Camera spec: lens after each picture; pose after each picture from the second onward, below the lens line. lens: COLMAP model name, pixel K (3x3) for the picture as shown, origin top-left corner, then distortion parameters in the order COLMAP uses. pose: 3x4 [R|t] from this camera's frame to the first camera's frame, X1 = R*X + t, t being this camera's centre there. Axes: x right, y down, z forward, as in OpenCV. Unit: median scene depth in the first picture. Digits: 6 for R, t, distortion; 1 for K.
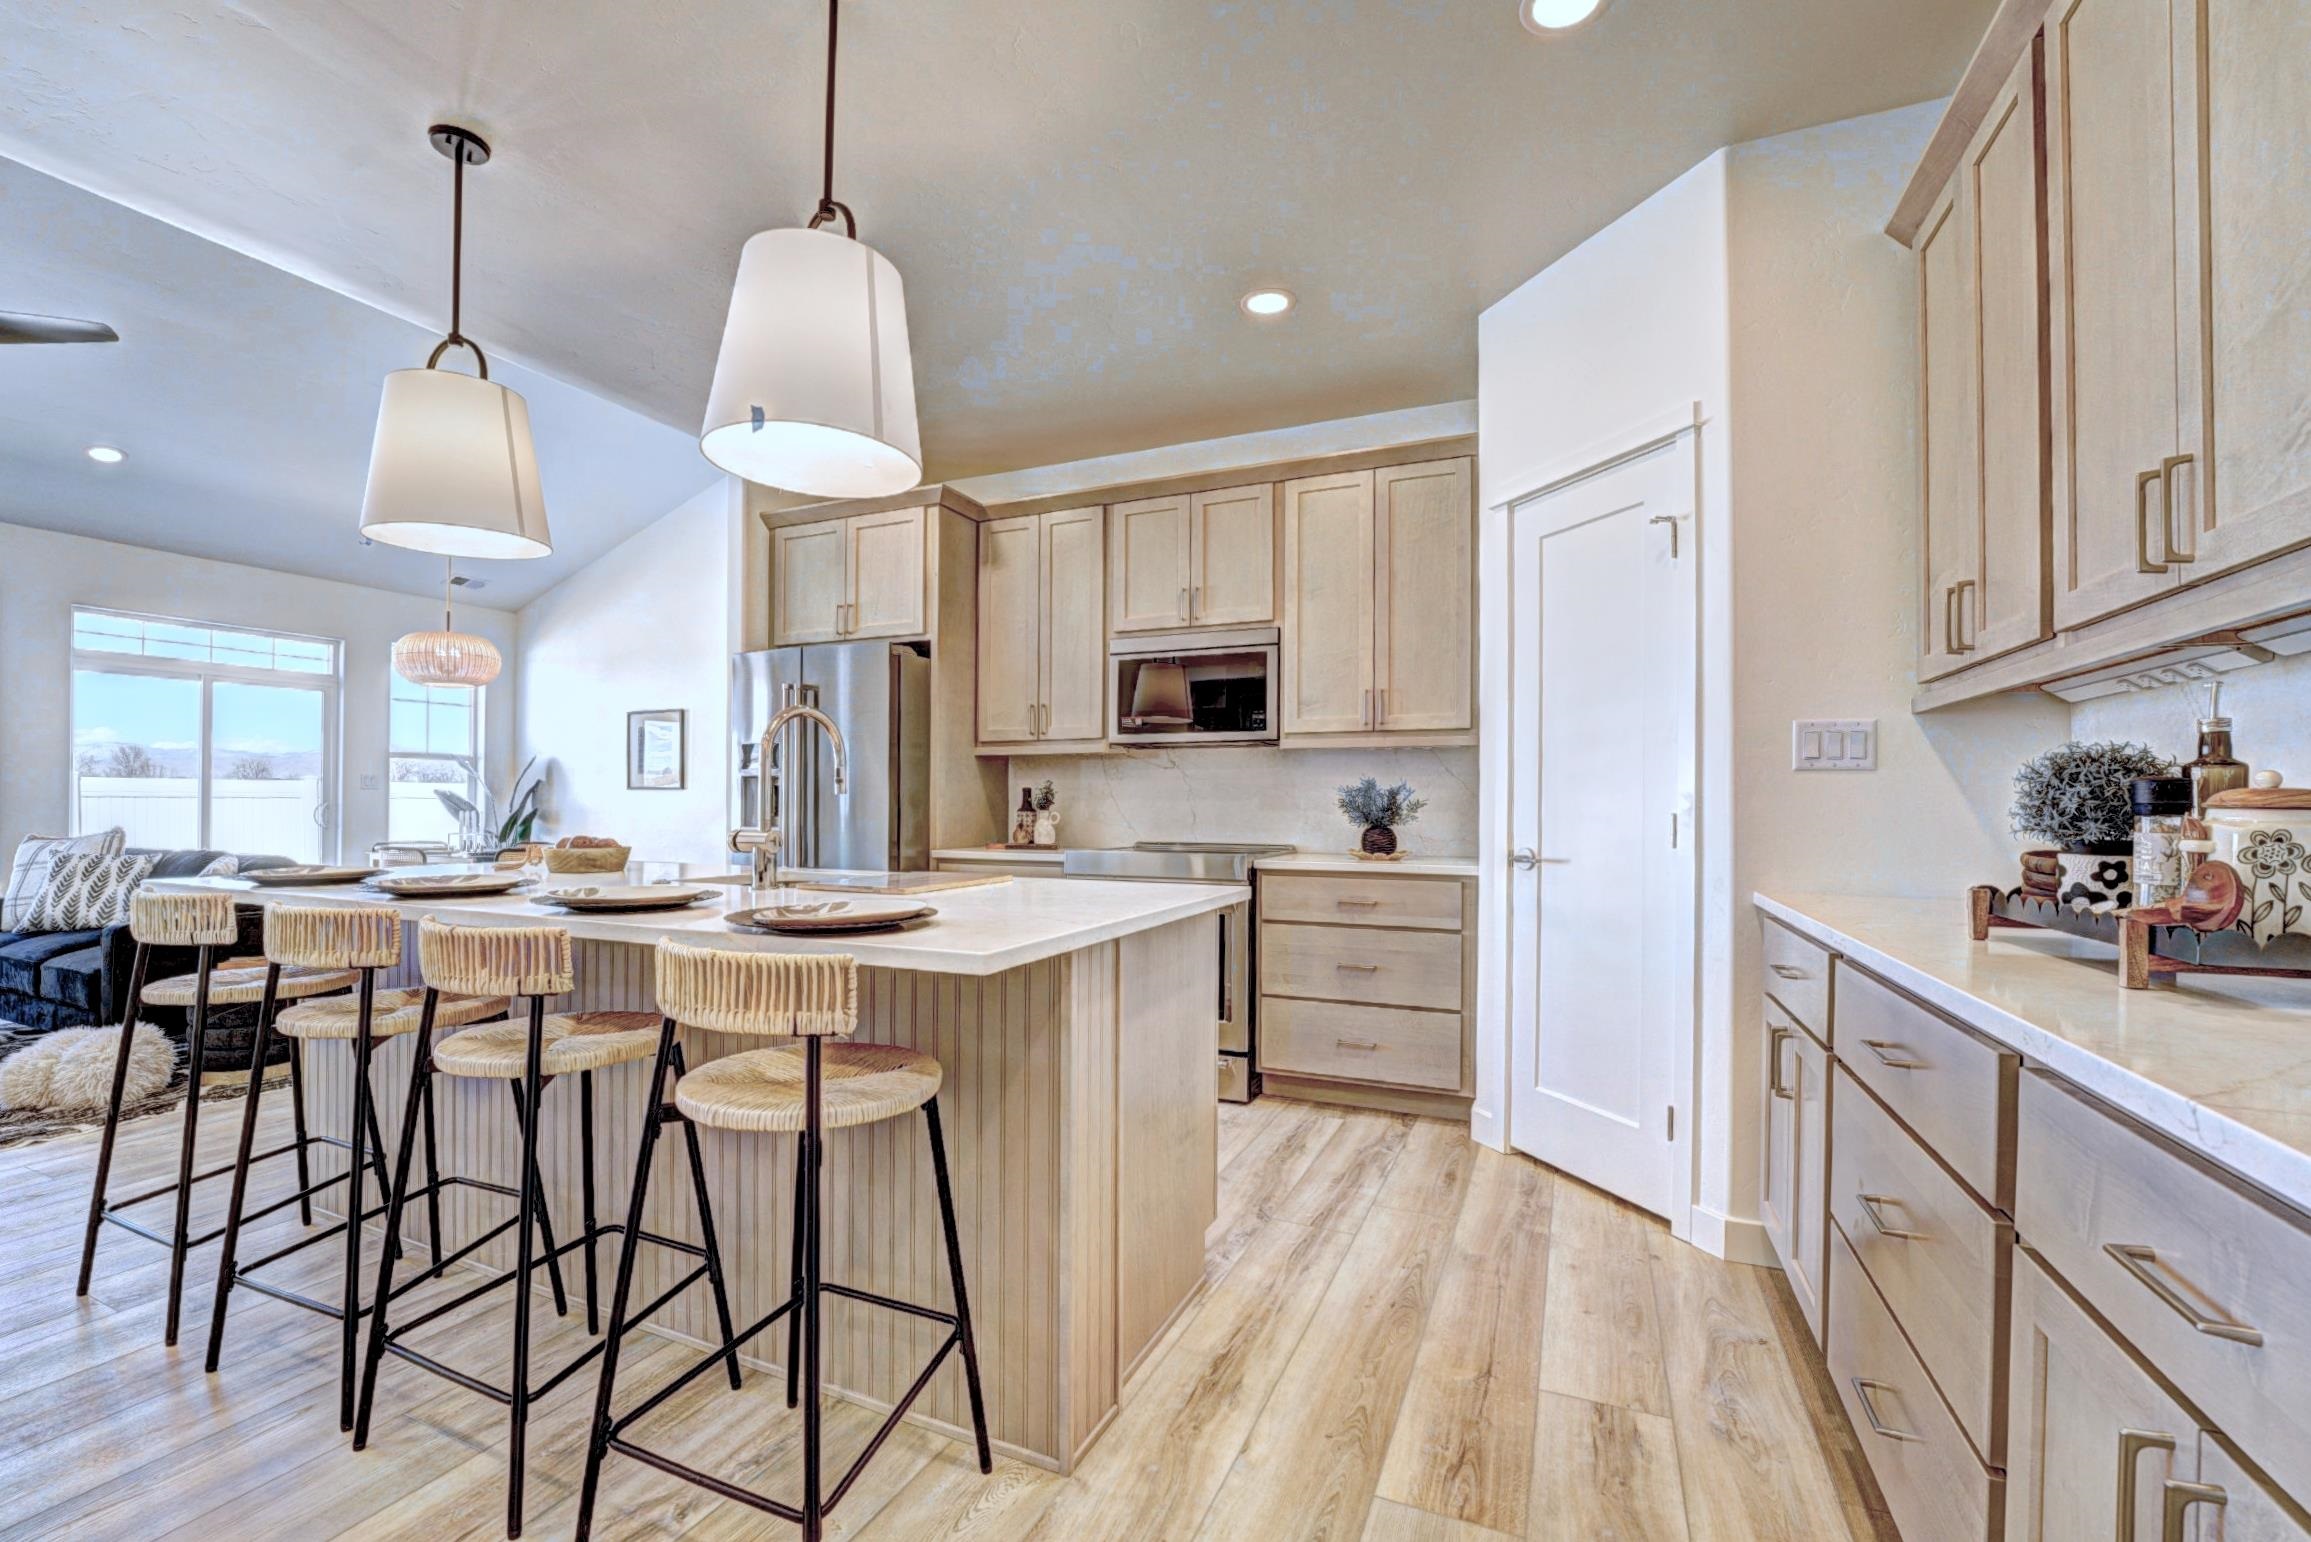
lens RADIAL K [[950.0, 0, 1146.4], [0, 950.0, 807.4], [0, 0, 1]] dist [-0.000391, -0.000002]
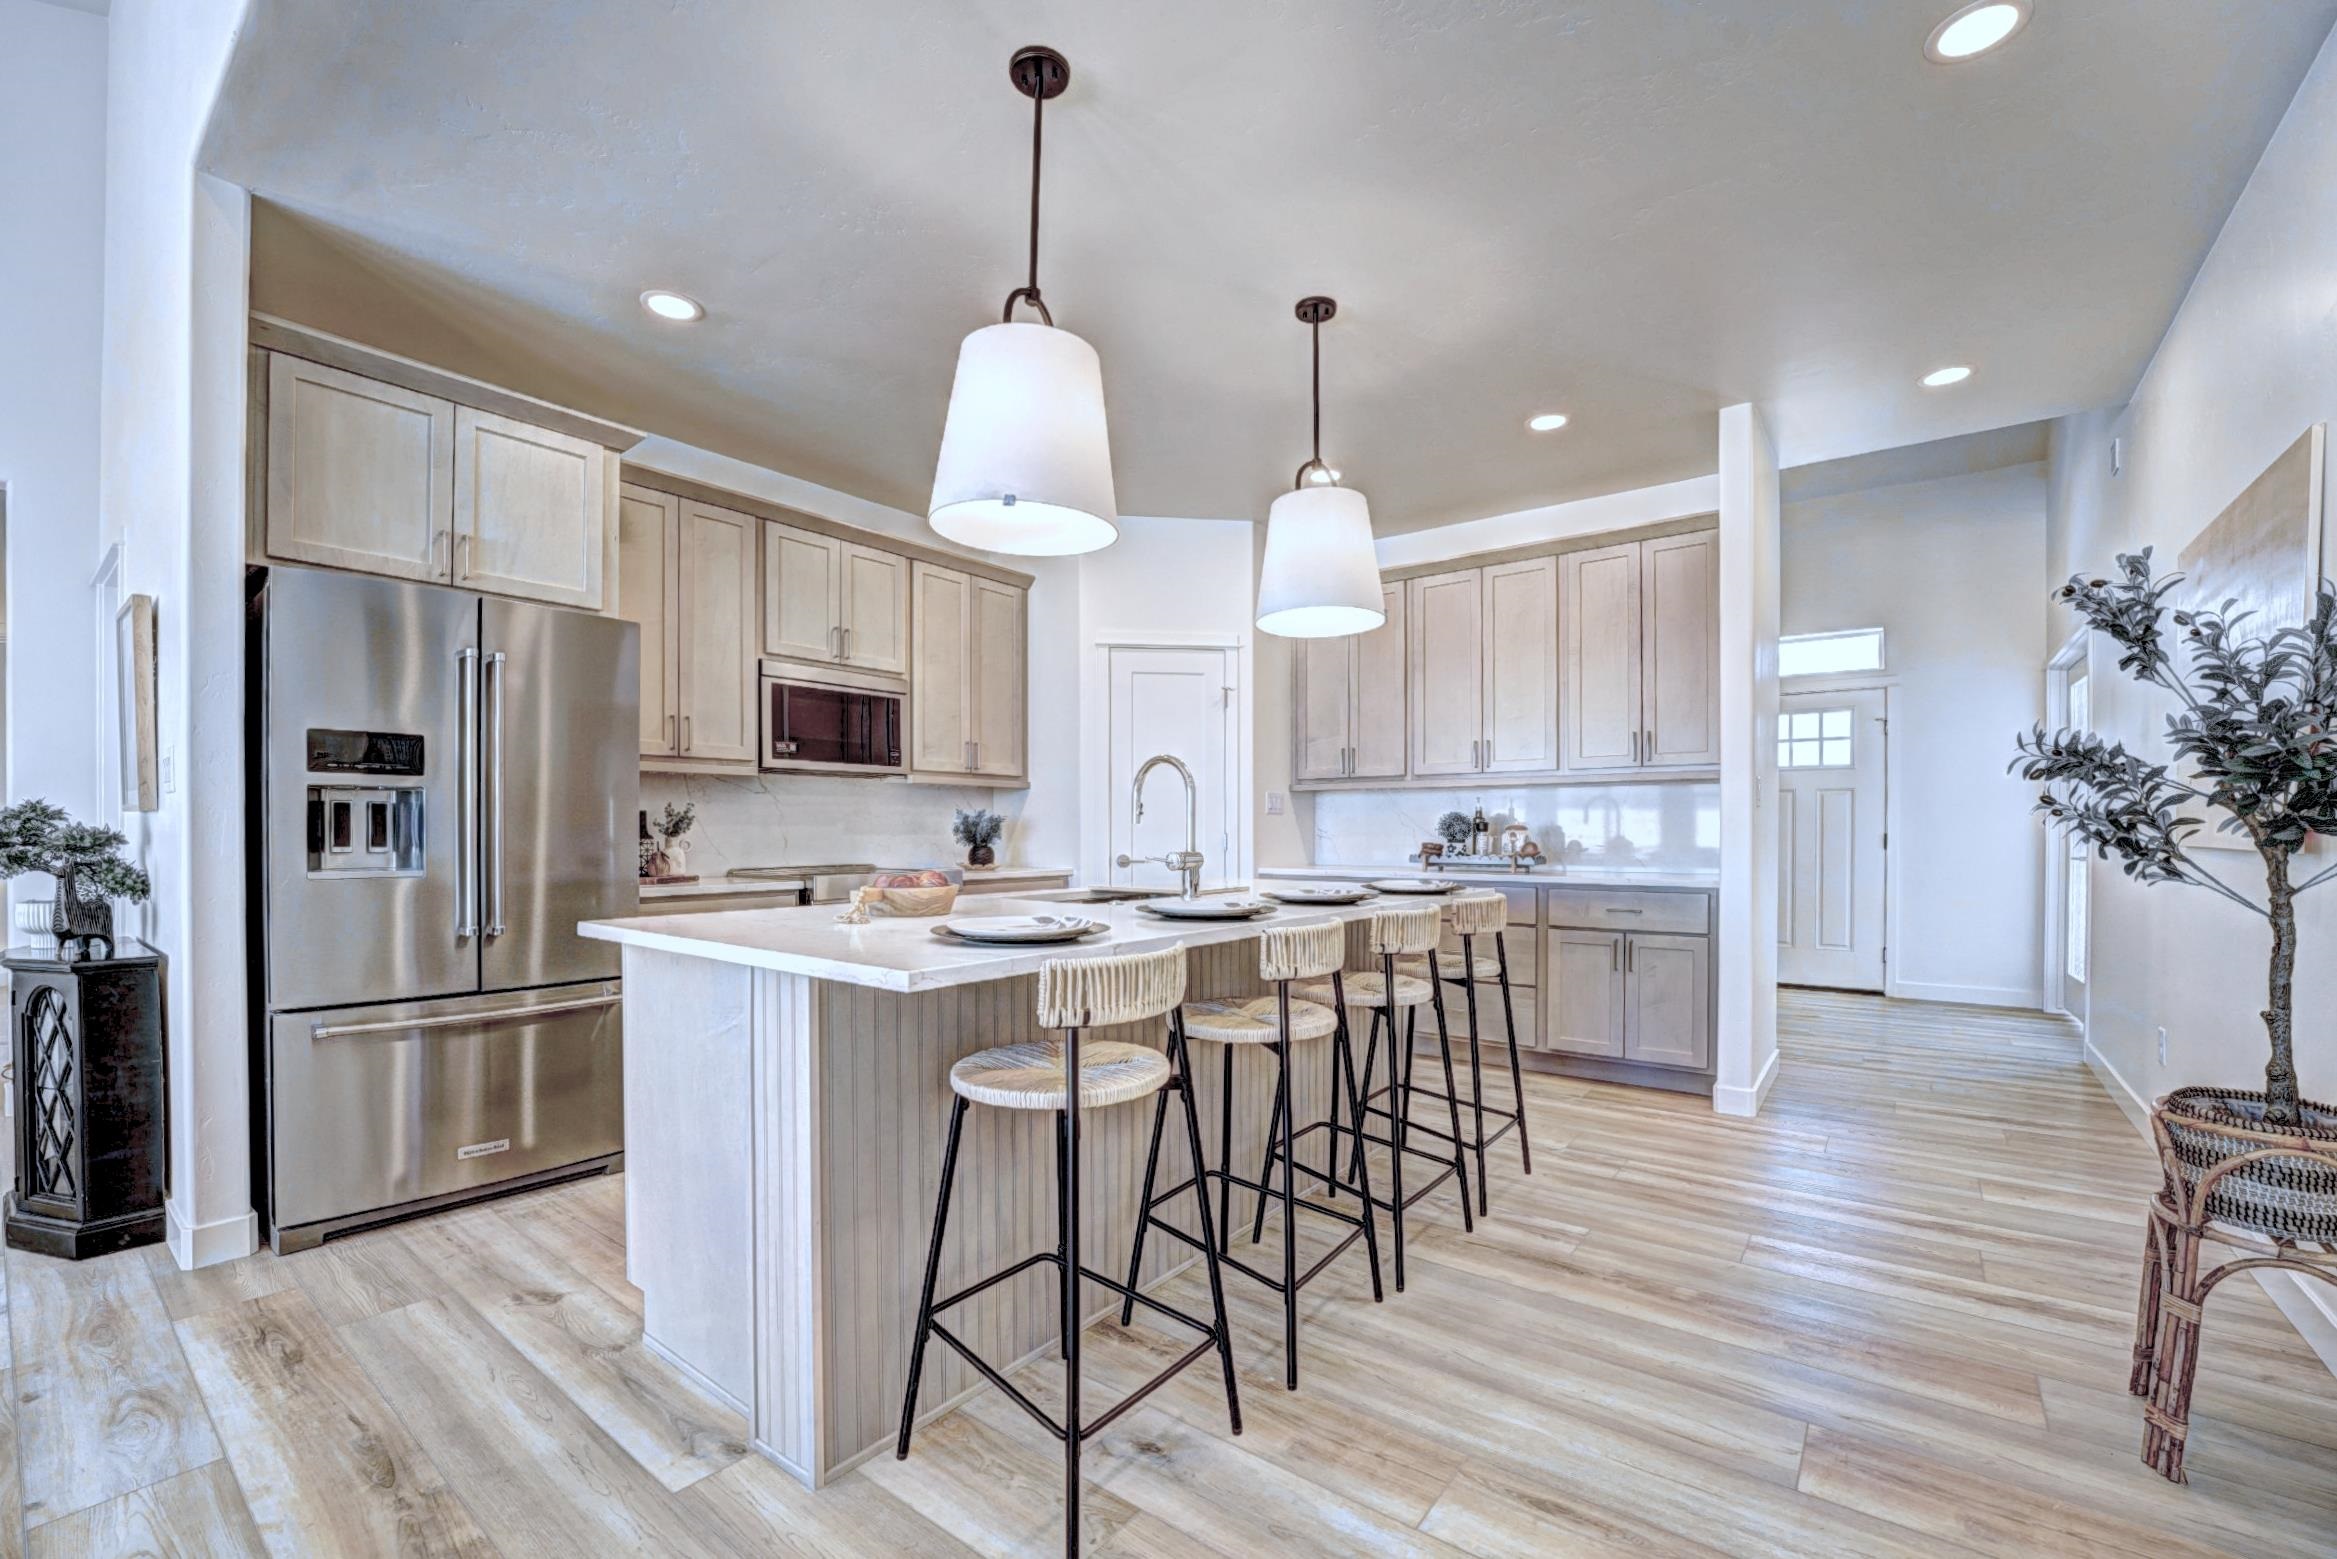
lens RADIAL K [[960.7, 0, 1159.3], [0, 960.7, 816.3], [0, 0, 1]] dist [-0.000391, -0.000002]
pose [[0.236541, 0.006867, 0.971597, -0.959616], [0.002656, 0.999967, -0.007714, -0.009063], [-0.971618, 0.004405, 0.236515, 0.408793]]
